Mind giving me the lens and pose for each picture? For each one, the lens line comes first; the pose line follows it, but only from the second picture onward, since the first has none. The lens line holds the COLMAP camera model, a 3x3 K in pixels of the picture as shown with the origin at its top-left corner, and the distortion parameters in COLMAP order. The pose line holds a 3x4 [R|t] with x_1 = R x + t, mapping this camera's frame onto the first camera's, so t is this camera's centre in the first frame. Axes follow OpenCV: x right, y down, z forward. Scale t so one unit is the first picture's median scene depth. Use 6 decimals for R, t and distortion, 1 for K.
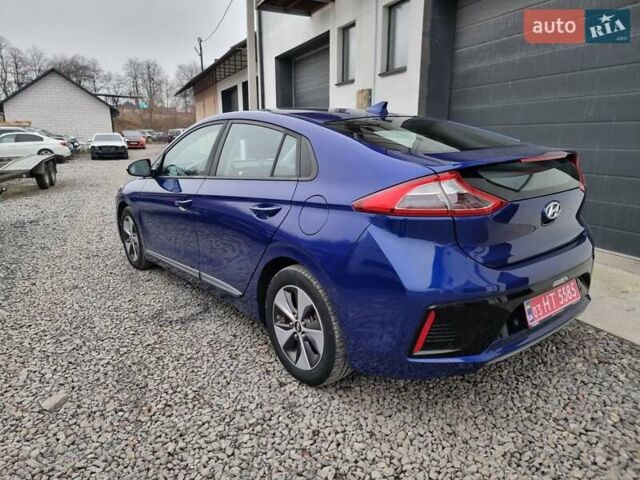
lens RADIAL K [[445.5, 0, 319.0], [0, 445.5, 234.9], [0, 0, 1]] dist [0.084815, -0.070699]
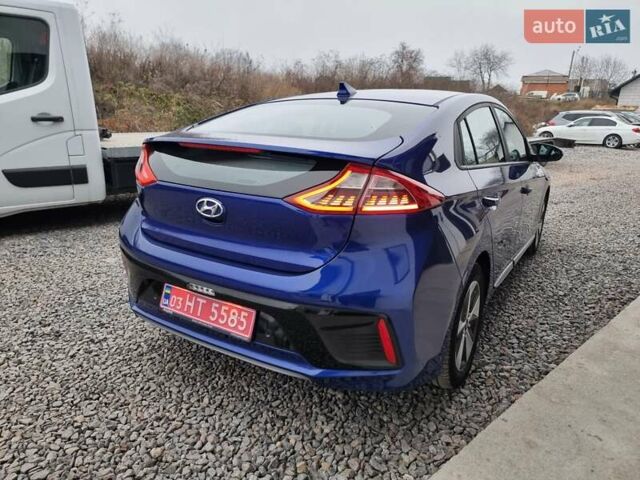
lens RADIAL K [[445.5, 0, 320.1], [0, 445.5, 234.0], [0, 0, 1]] dist [0.084815, -0.070699]
pose [[0.325185, 0.268298, -0.906792, 0.837620], [-0.241505, 0.950672, 0.194675, -0.137030], [0.914292, 0.155690, 0.373939, 0.533416]]
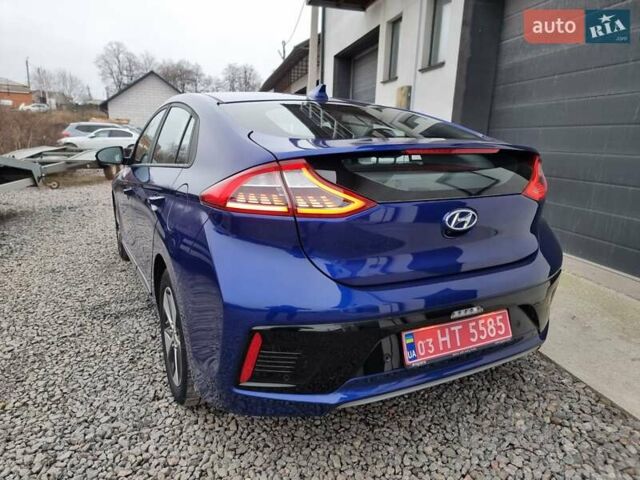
lens RADIAL K [[445.5, 0, 321.0], [0, 445.5, 242.6], [0, 0, 1]] dist [0.084815, -0.070699]
pose [[0.981660, 0.073851, -0.175756, 0.253783], [-0.073017, 0.997268, 0.011218, -0.003655], [0.176104, 0.001821, 0.984370, 0.124740]]
